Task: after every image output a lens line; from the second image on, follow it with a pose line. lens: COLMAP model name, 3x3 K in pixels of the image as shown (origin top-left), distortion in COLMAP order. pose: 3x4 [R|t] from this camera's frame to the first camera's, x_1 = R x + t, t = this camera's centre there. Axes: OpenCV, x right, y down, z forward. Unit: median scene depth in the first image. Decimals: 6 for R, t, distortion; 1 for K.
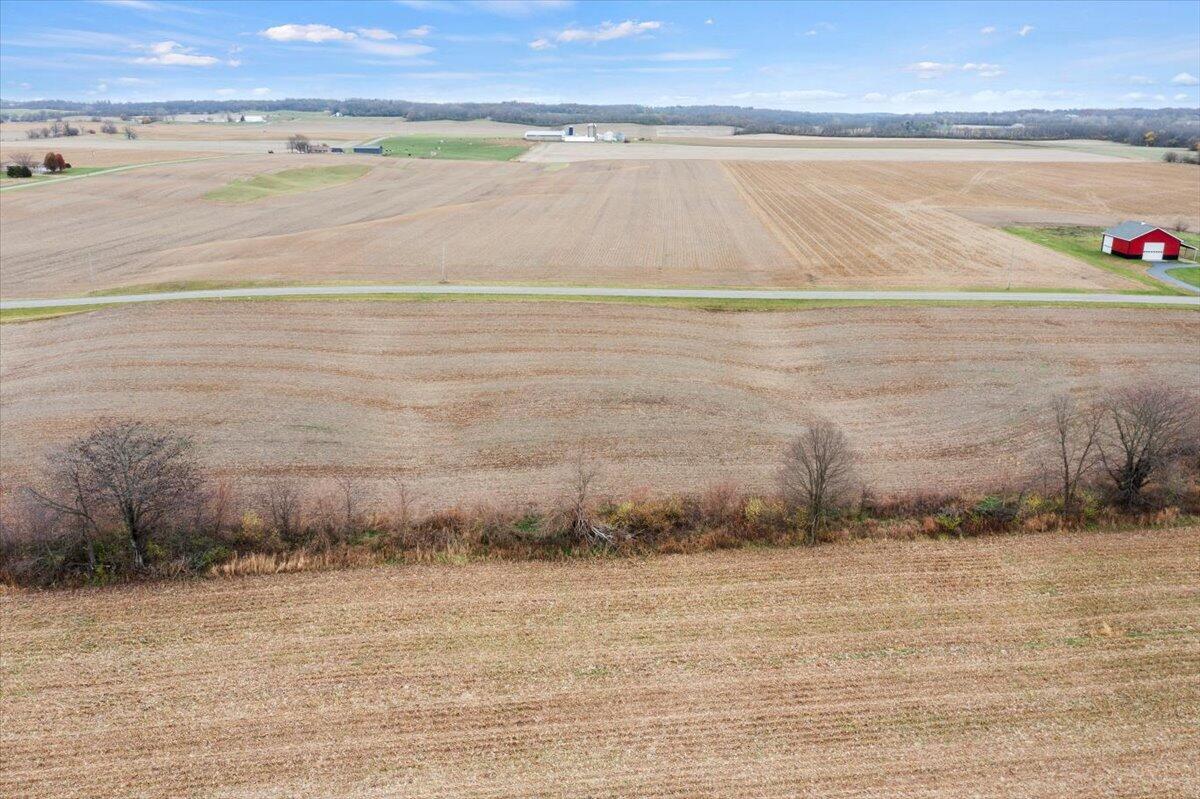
lens RADIAL K [[962.6, 0, 600.8], [0, 962.6, 395.4], [0, 0, 1]] dist [0.003202, 0.006908]
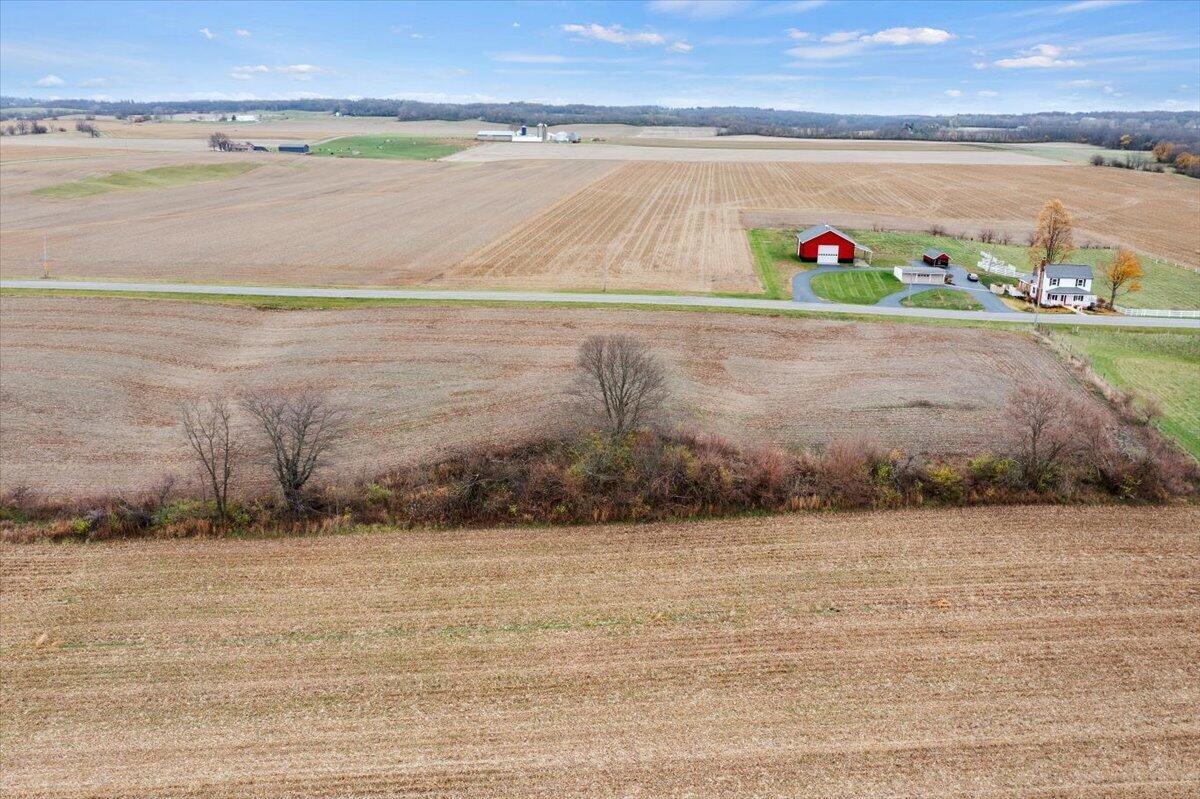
lens RADIAL K [[962.6, 0, 600.8], [0, 962.6, 395.4], [0, 0, 1]] dist [0.003202, 0.006908]
pose [[0.999137, 0.015188, -0.038666, 0.131155], [-0.015233, 0.999884, -0.000859, -0.000951], [0.038648, 0.001447, 0.999252, 0.007131]]
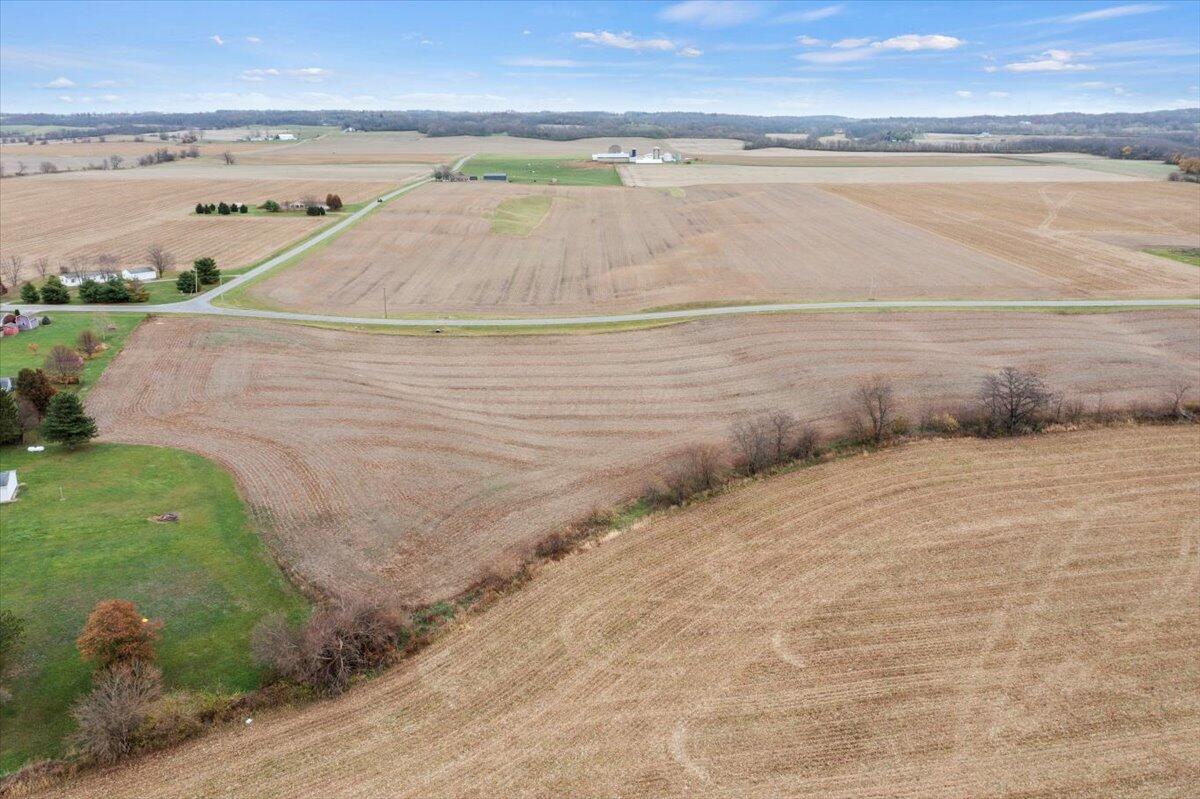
lens RADIAL K [[962.6, 0, 600.8], [0, 962.6, 395.4], [0, 0, 1]] dist [0.003202, 0.006908]
pose [[0.997873, -0.024817, 0.060284, -0.205870], [0.024856, 0.999691, 0.000102, 0.008686], [-0.060268, 0.001397, 0.998181, -0.162597]]
